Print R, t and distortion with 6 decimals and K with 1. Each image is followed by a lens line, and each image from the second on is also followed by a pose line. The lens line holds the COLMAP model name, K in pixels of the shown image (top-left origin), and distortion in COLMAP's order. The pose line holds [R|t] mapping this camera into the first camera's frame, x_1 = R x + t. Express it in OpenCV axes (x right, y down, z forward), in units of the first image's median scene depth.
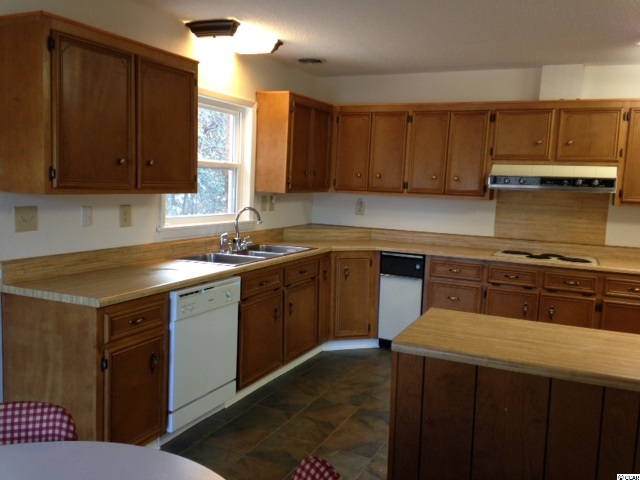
lens RADIAL K [[581.9, 0, 320.0], [0, 581.9, 240.0], [0, 0, 1]] dist [0.180717, -0.316501]
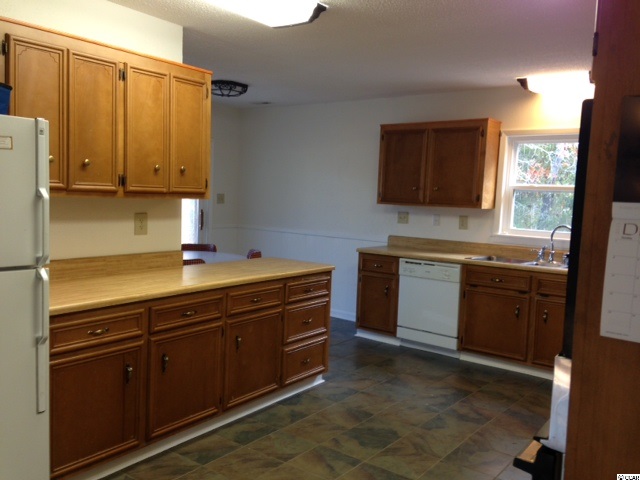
lens RADIAL K [[581.9, 0, 320.0], [0, 581.9, 240.0], [0, 0, 1]] dist [0.180717, -0.316501]
pose [[-0.208111, 0.031512, -0.977597, 0.991359], [-0.151483, 0.986383, 0.064043, -0.028056], [0.966304, 0.161417, -0.200504, 0.710971]]
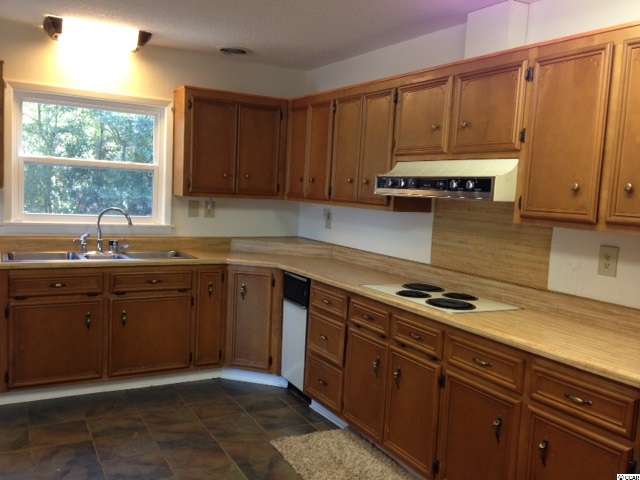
lens RADIAL K [[581.9, 0, 320.0], [0, 581.9, 240.0], [0, 0, 1]] dist [0.180717, -0.316501]
pose [[0.808397, 0.054972, -0.586065, 0.657567], [-0.080194, 0.996632, -0.017134, -0.013089], [0.583149, 0.060850, 0.810083, 0.377034]]
